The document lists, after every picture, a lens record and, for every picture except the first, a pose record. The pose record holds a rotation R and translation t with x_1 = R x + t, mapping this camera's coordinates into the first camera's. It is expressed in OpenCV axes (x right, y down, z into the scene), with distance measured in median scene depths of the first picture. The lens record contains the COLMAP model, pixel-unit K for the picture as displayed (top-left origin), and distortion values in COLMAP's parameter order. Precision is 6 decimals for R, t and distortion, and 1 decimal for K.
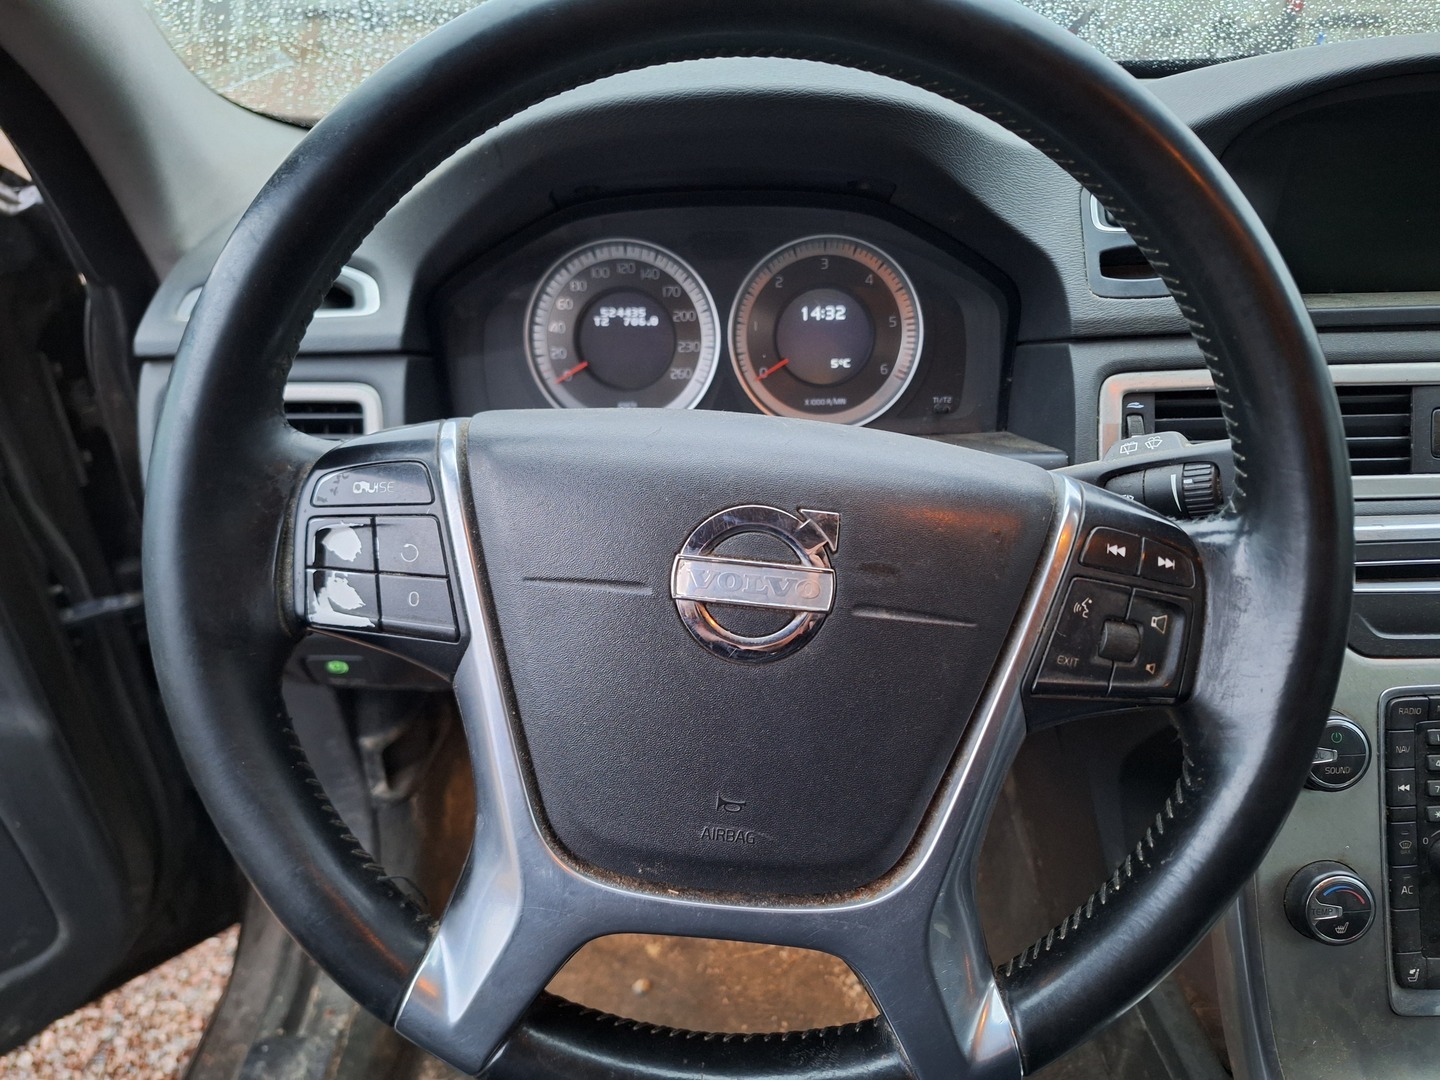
lens RADIAL K [[969.3, 0, 708.8], [0, 969.3, 561.0], [0, 0, 1]] dist [0.004619, -0.000552]
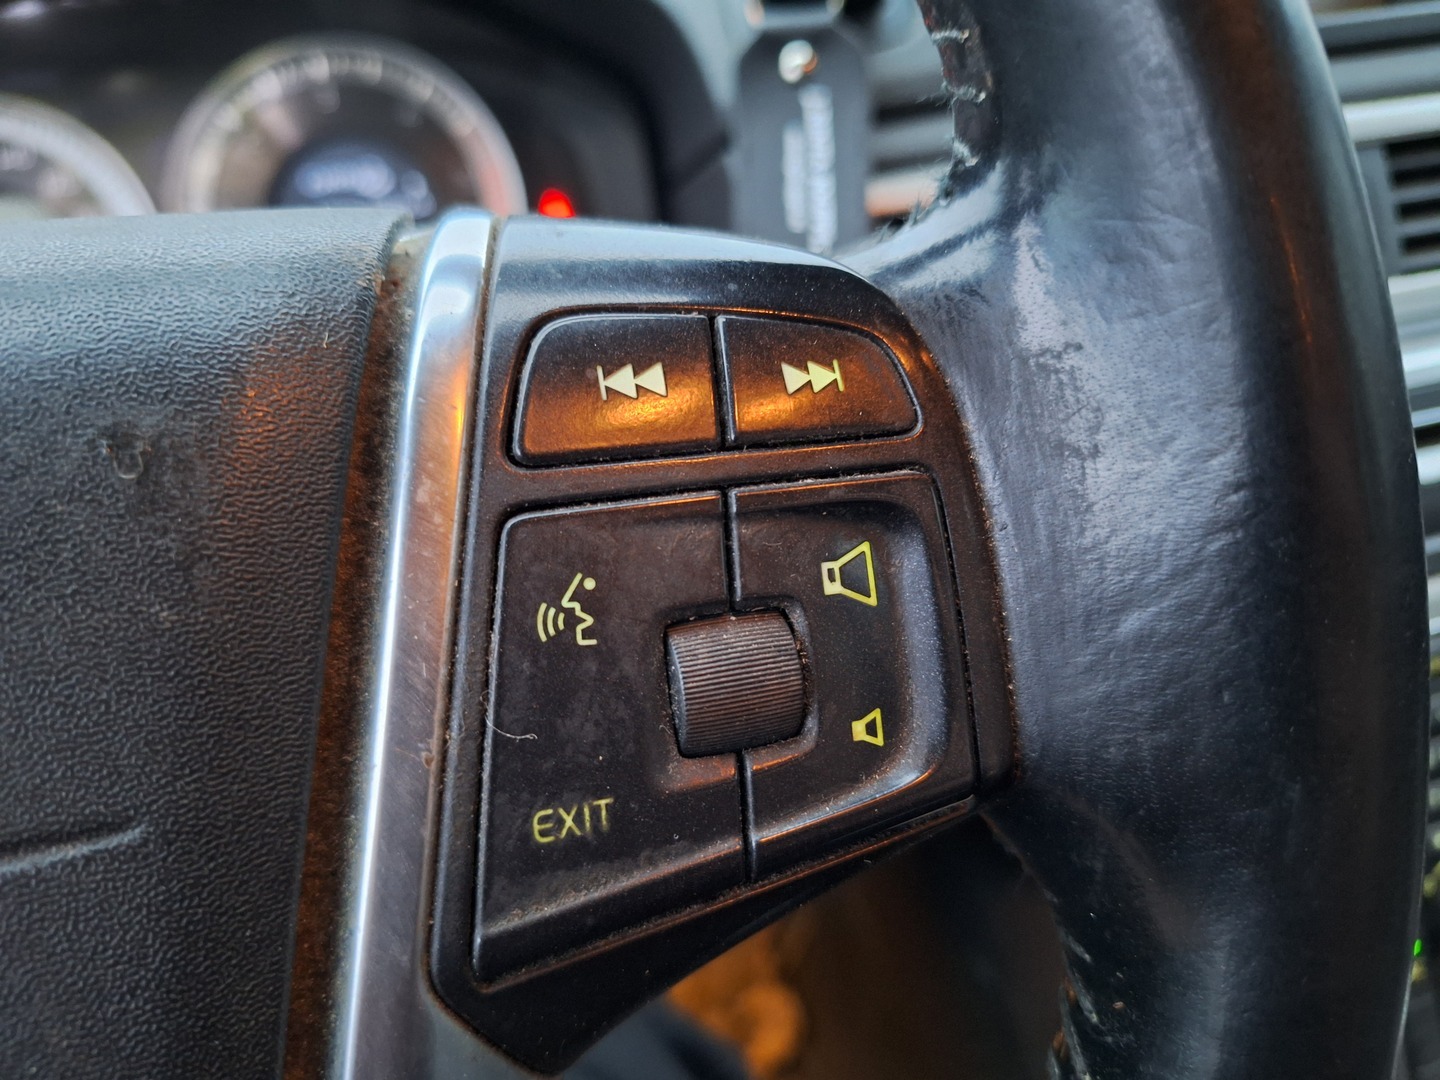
lens RADIAL K [[954.2, 0, 720.0], [0, 954.2, 540.0], [0, 0, 1]] dist [-0.001068, -0.000681]
pose [[0.941372, -0.307007, 0.139878, 0.551067], [0.305360, 0.951643, 0.033629, 0.044510], [-0.143439, 0.011056, 0.989597, 1.014709]]
